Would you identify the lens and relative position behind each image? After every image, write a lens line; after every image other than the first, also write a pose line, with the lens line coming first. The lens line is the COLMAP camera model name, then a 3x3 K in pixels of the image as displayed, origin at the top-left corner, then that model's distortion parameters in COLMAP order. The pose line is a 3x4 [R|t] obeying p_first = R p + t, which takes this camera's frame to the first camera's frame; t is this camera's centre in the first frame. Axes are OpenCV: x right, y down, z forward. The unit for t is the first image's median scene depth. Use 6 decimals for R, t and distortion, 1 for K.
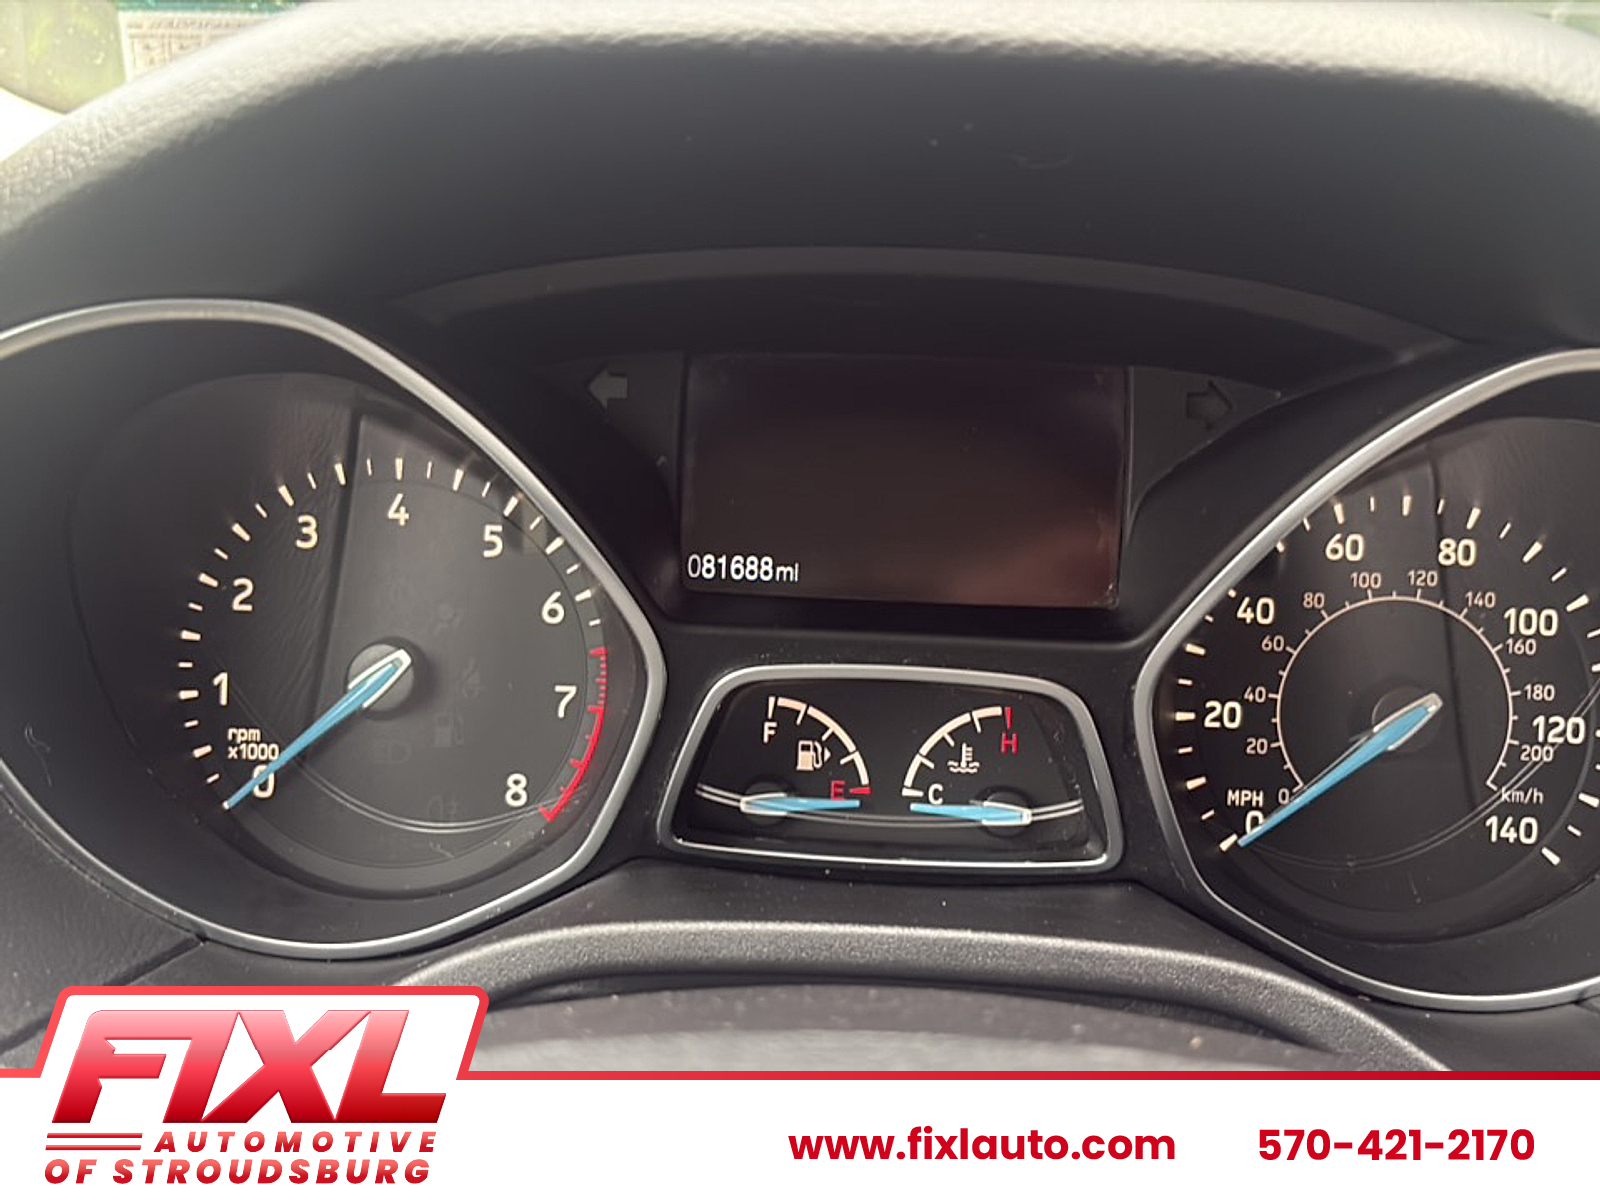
lens RADIAL K [[1429.9, 0, 792.2], [0, 1429.9, 603.4], [0, 0, 1]] dist [0.042168, -0.143484]
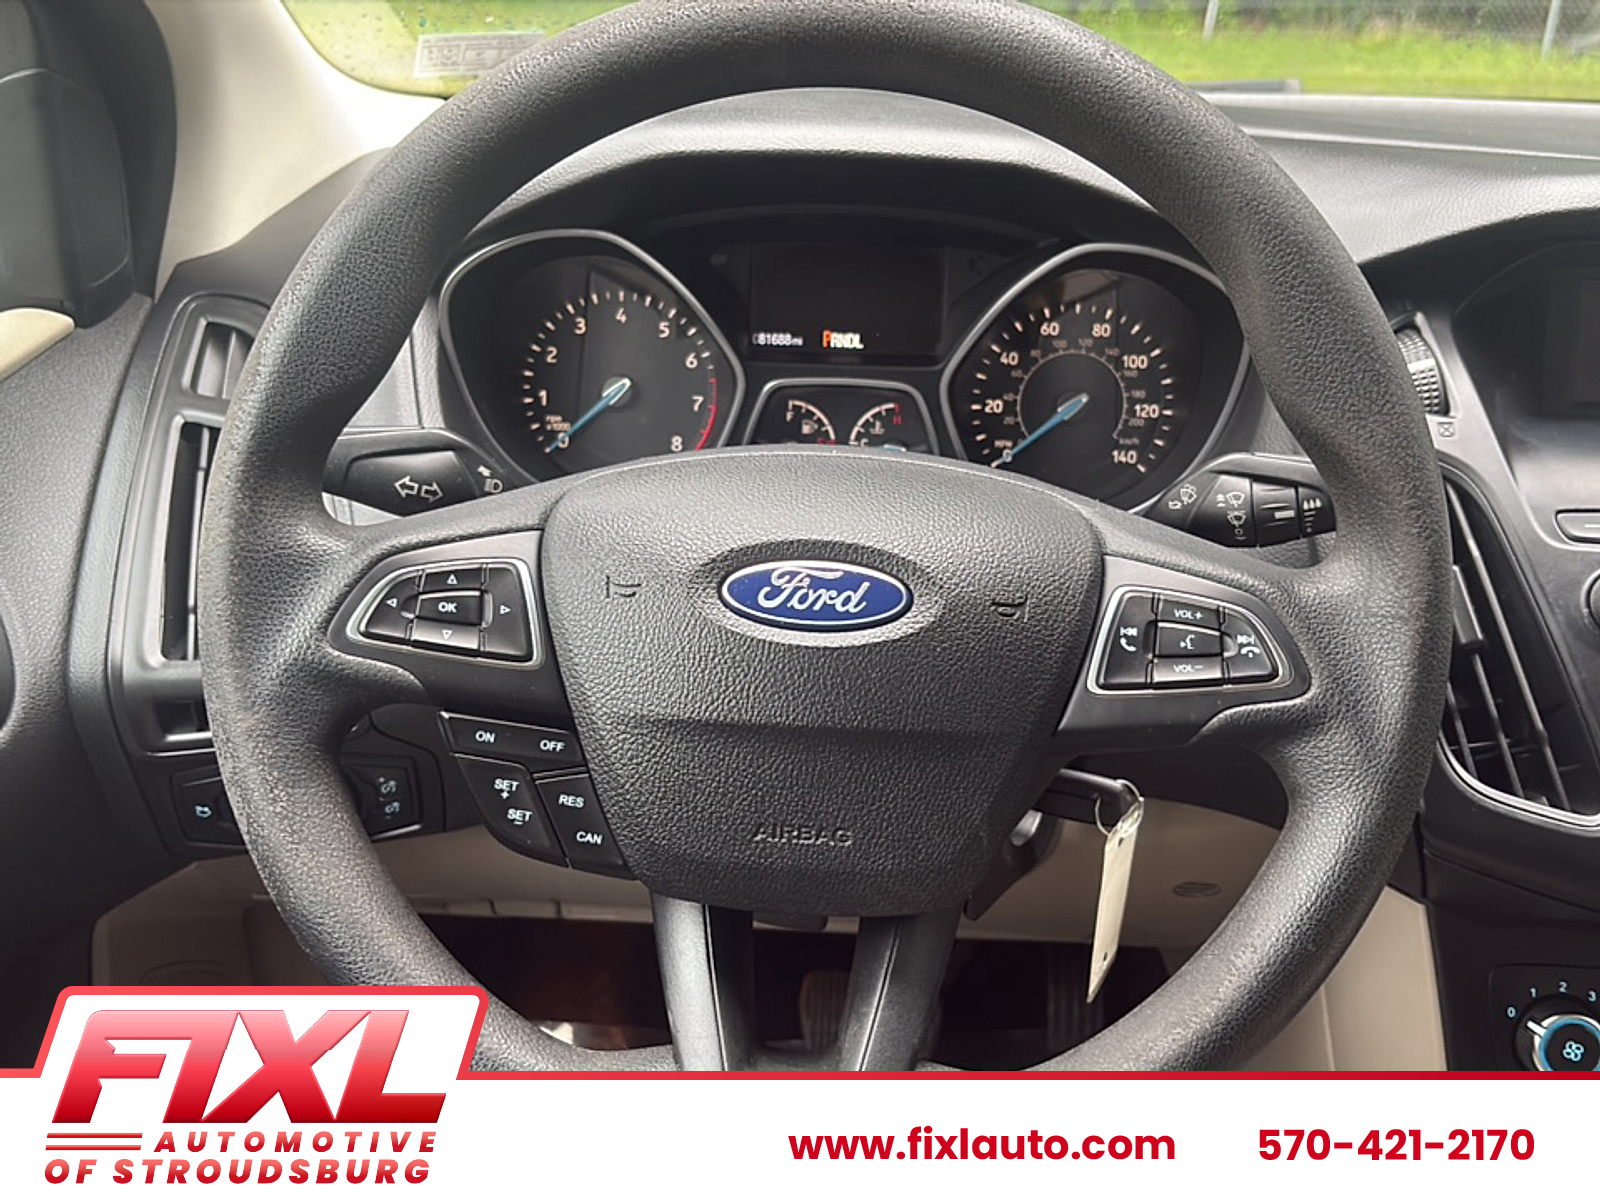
lens RADIAL K [[1429.9, 0, 803.2], [0, 1429.9, 608.5], [0, 0, 1]] dist [0.042168, -0.143484]
pose [[0.999780, -0.005107, -0.020334, 0.048553], [0.007362, 0.993633, 0.112422, 0.137858], [0.019630, -0.112547, 0.993453, -1.242607]]
